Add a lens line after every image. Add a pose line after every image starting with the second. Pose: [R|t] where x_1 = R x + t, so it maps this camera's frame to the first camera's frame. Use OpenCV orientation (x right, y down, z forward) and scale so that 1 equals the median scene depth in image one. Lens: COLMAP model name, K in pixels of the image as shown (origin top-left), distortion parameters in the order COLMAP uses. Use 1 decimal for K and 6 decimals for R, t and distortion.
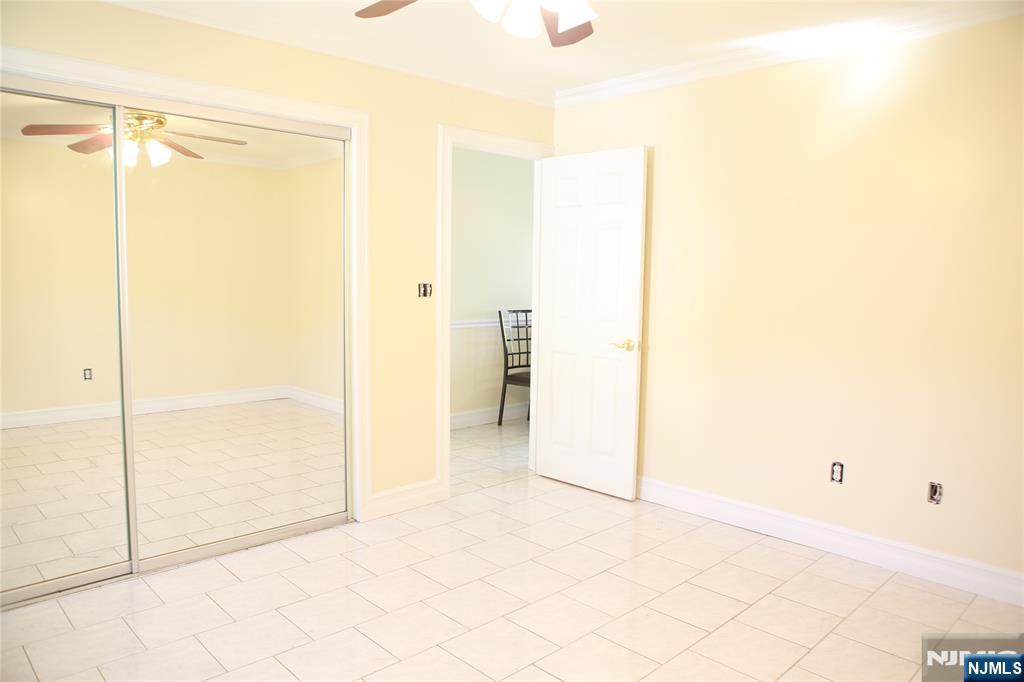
lens RADIAL K [[705.2, 0, 508.6], [0, 705.2, 344.0], [0, 0, 1]] dist [-0.084500, 0.064891]
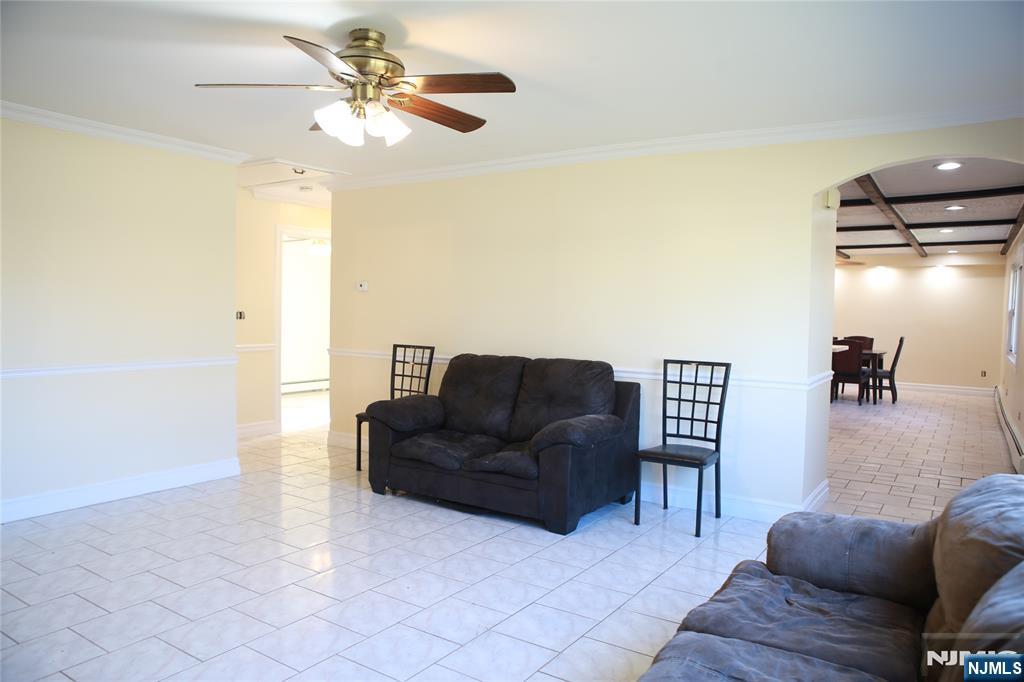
lens RADIAL K [[705.2, 0, 511.4], [0, 705.2, 339.6], [0, 0, 1]] dist [-0.084500, 0.064891]
pose [[0.224044, 0.036638, -0.973890, 0.681965], [-0.112460, 0.993590, 0.011507, -0.056935], [0.968069, 0.106946, 0.226728, 0.647218]]
